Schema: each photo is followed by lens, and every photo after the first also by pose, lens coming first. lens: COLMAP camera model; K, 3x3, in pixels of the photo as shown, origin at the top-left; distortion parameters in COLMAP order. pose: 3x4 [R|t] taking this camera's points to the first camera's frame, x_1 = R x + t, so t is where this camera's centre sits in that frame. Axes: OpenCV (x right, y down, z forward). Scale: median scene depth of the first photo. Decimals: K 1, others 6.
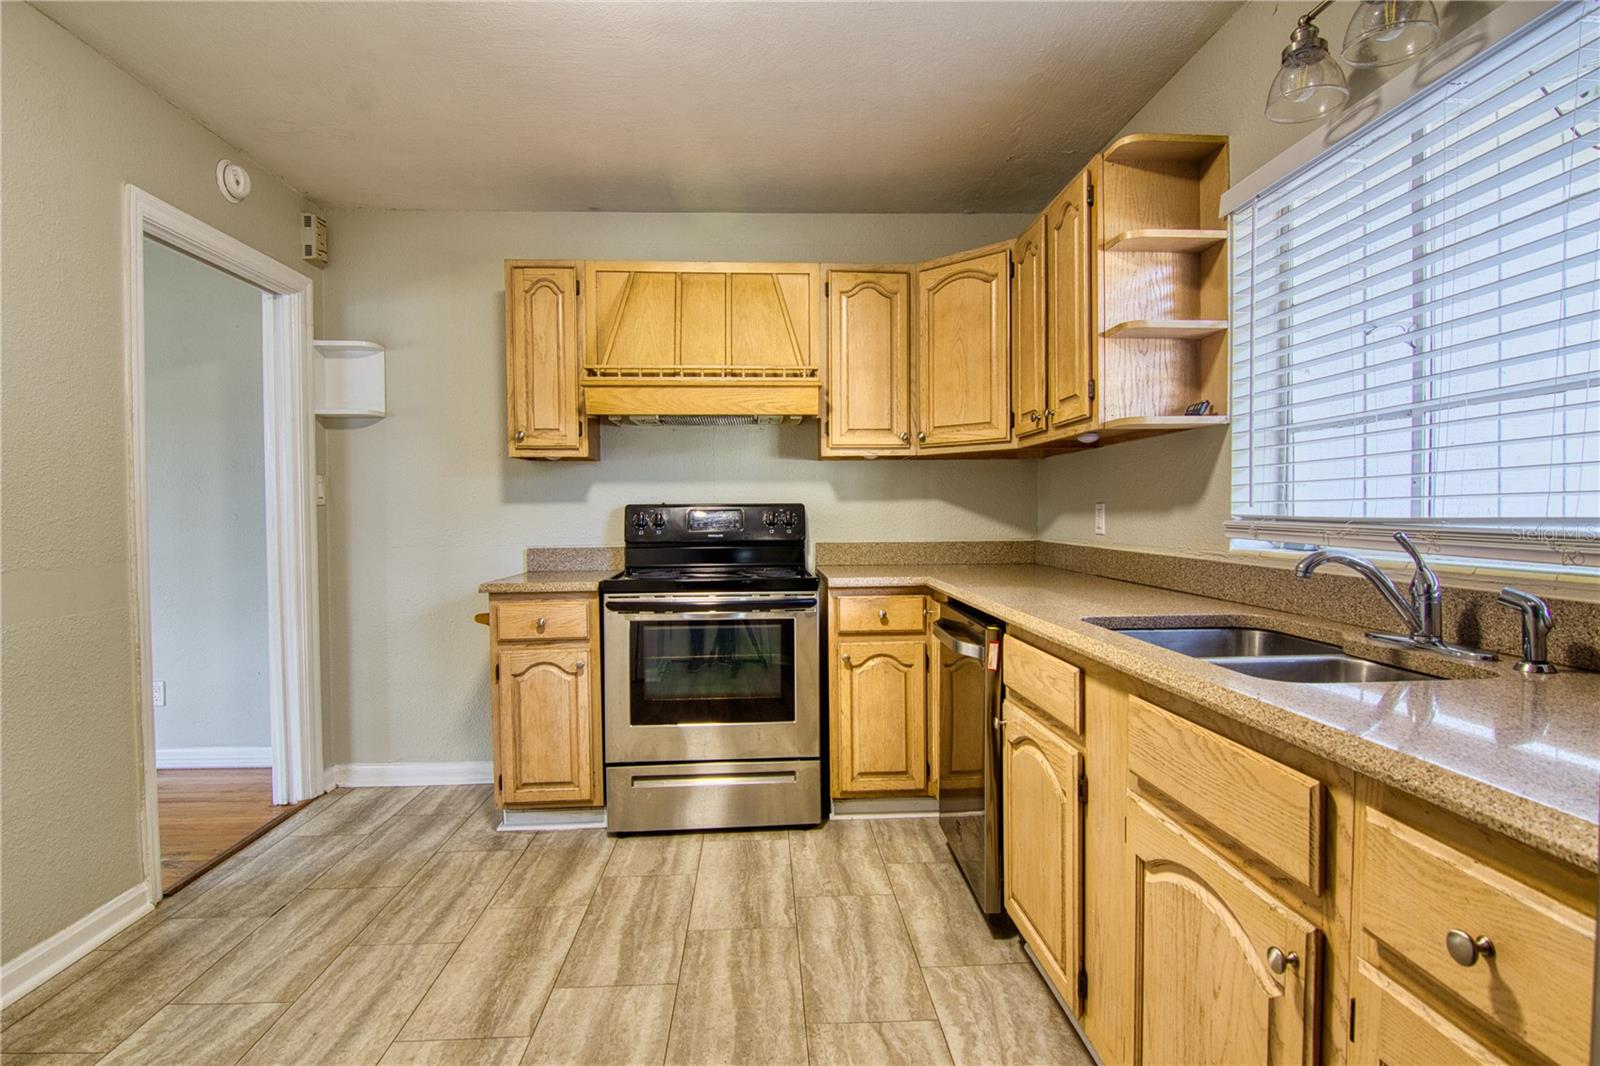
lens RADIAL K [[808.2, 0, 802.3], [0, 808.2, 534.9], [0, 0, 1]] dist [-0.005674, -0.011026]
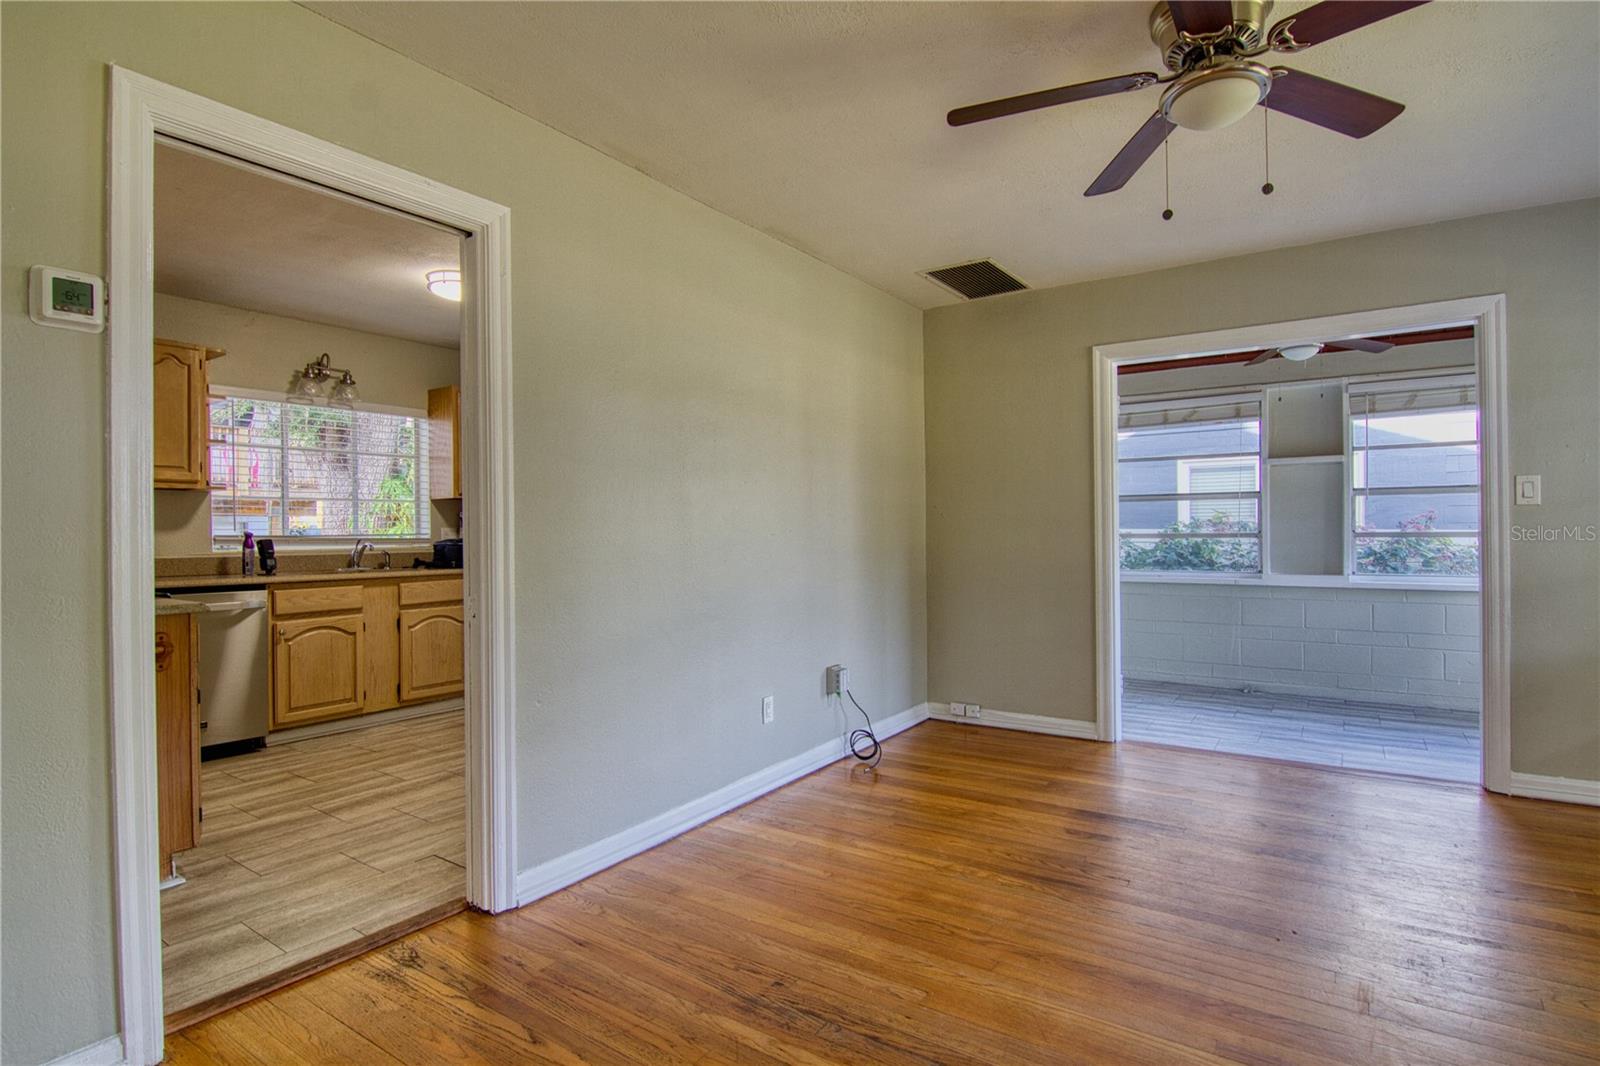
lens RADIAL K [[808.2, 0, 800.0], [0, 808.2, 532.1], [0, 0, 1]] dist [-0.005674, -0.011026]
pose [[-0.789523, 0.014438, 0.613552, -1.799263], [0.031956, 0.999334, 0.017605, -0.018272], [-0.612889, 0.033506, -0.789458, 1.554195]]
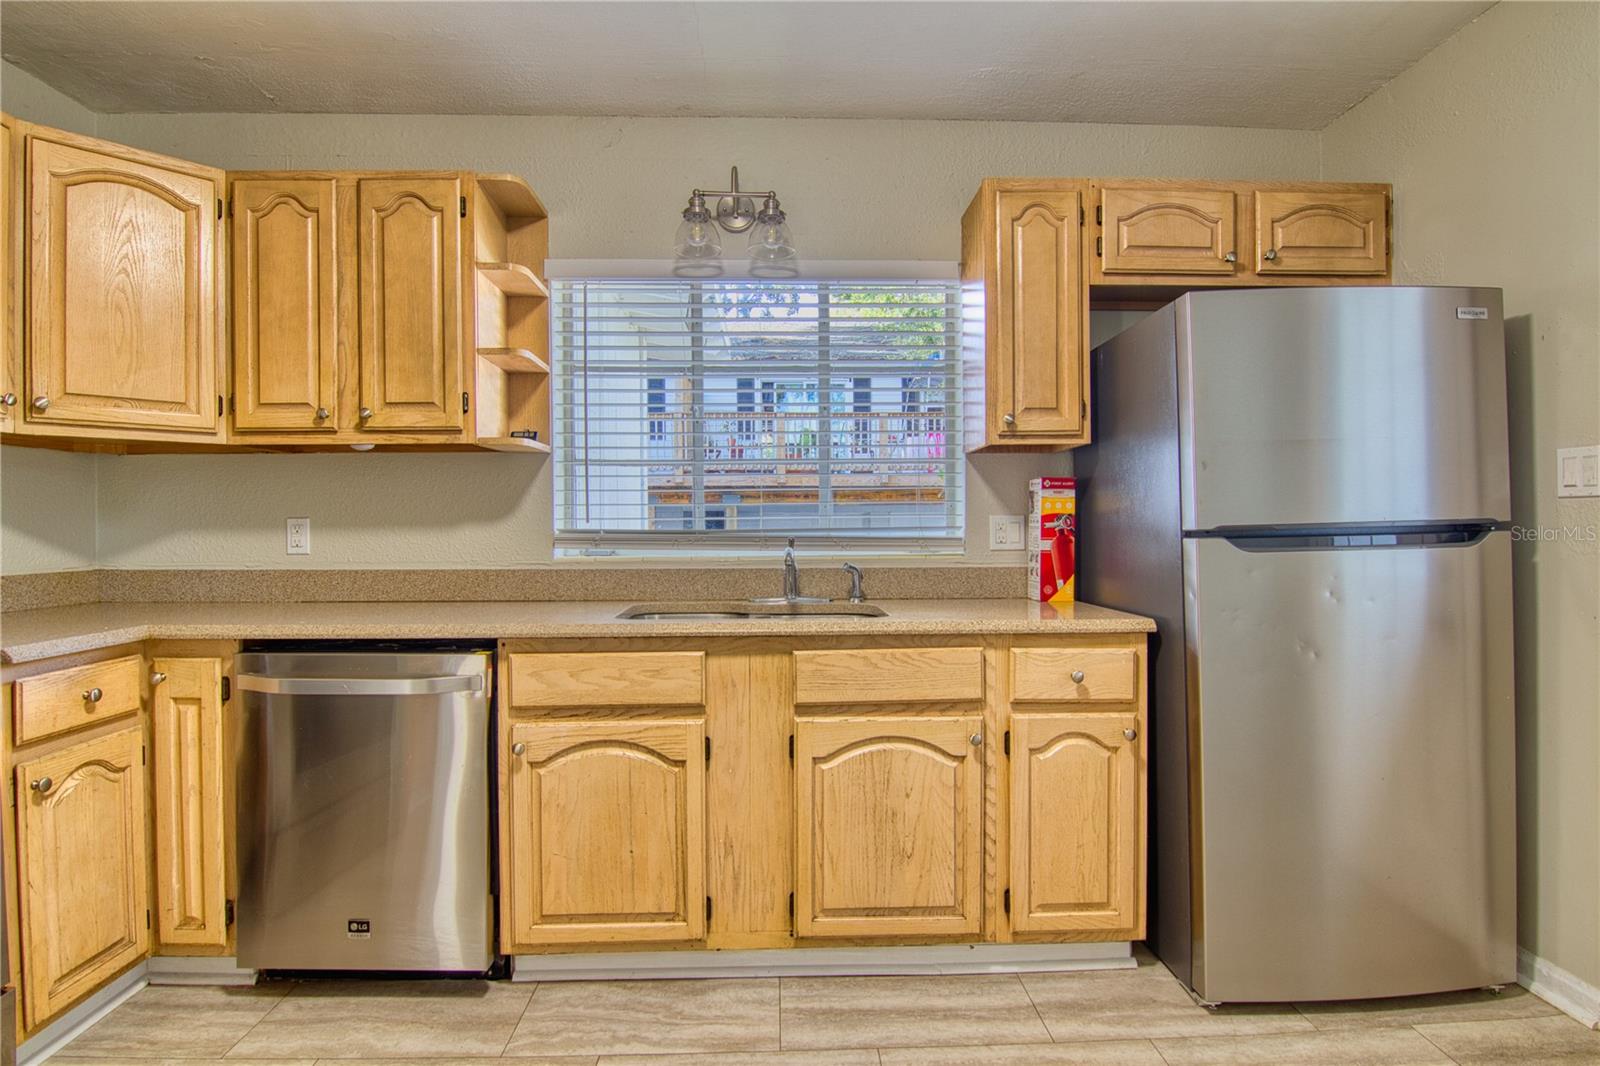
lens RADIAL K [[808.2, 0, 802.2], [0, 808.2, 533.4], [0, 0, 1]] dist [-0.005674, -0.011026]
pose [[0.020169, -0.002261, 0.999794, -0.592296], [0.033856, 0.999425, 0.001578, -0.007278], [-0.999223, 0.033817, 0.020234, 0.548035]]
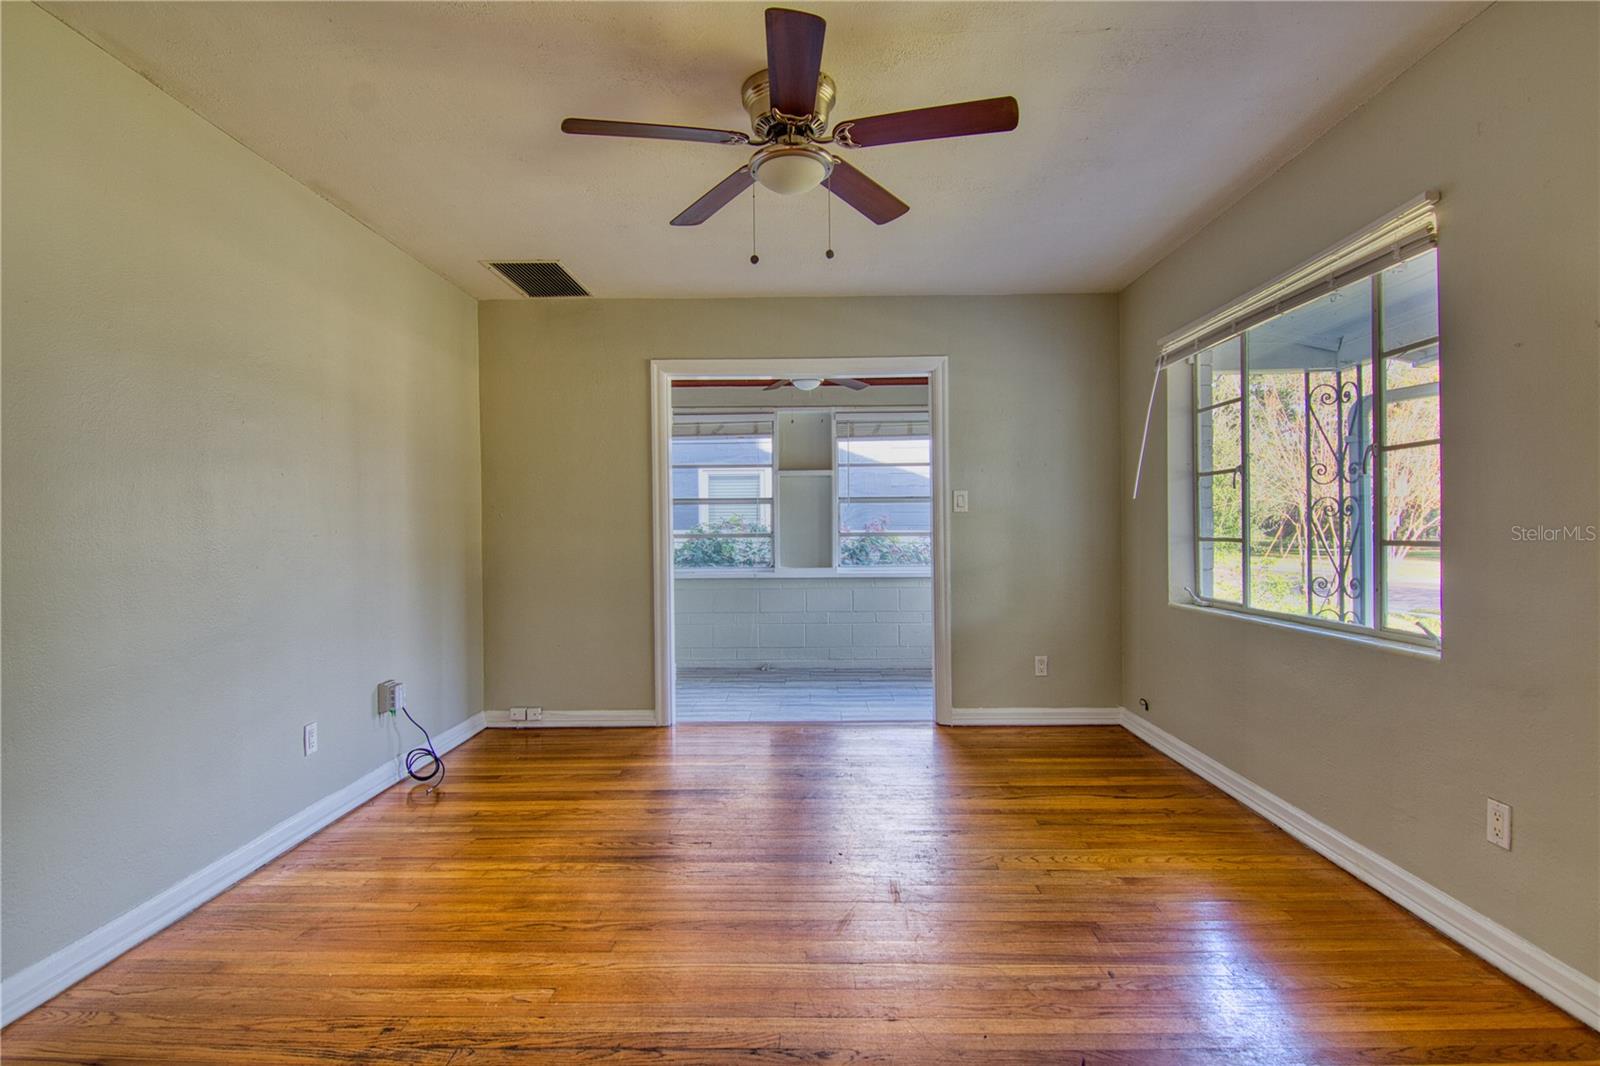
lens RADIAL K [[808.2, 0, 800.0], [0, 808.2, 533.6], [0, 0, 1]] dist [-0.005674, -0.011026]
pose [[-0.996971, 0.016869, 0.075920, -1.714089], [0.019418, 0.999268, 0.032969, -0.020522], [-0.075308, 0.034343, -0.996569, 1.630963]]
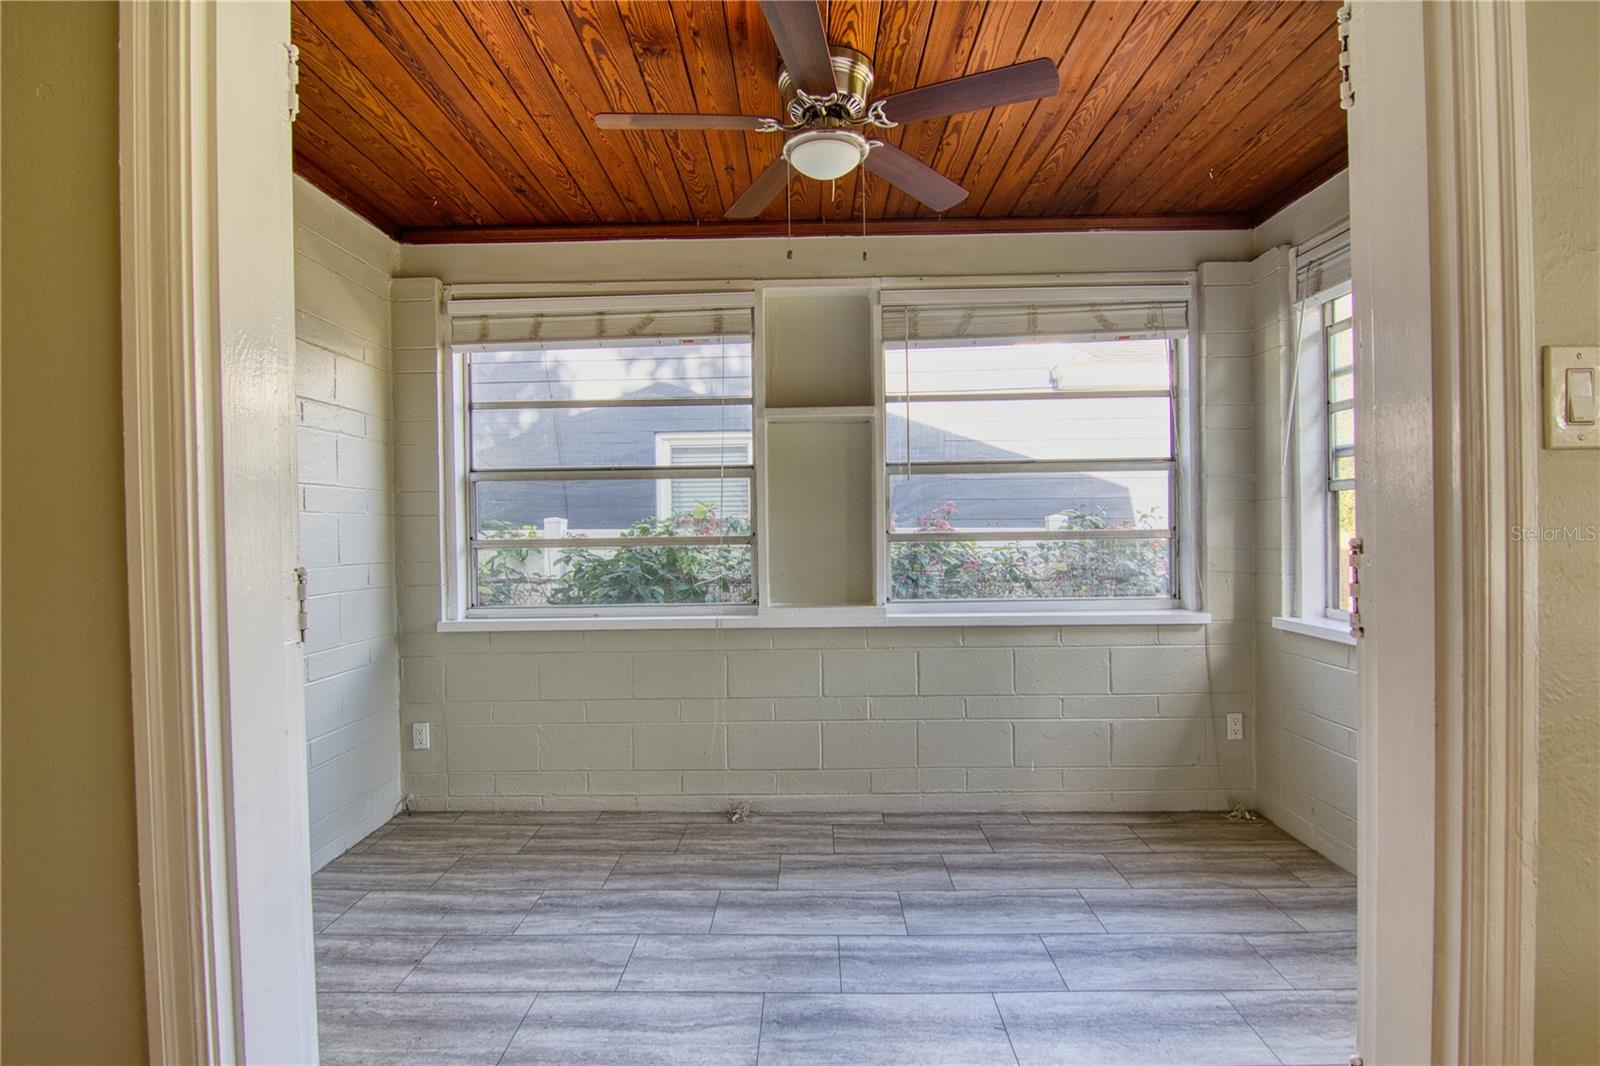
lens RADIAL K [[808.2, 0, 800.2], [0, 808.2, 537.1], [0, 0, 1]] dist [-0.005674, -0.011026]
pose [[-0.996190, 0.021449, 0.084530, -1.596536], [0.024992, 0.998843, 0.041080, 0.017789], [-0.083551, 0.043036, -0.995574, 0.140759]]
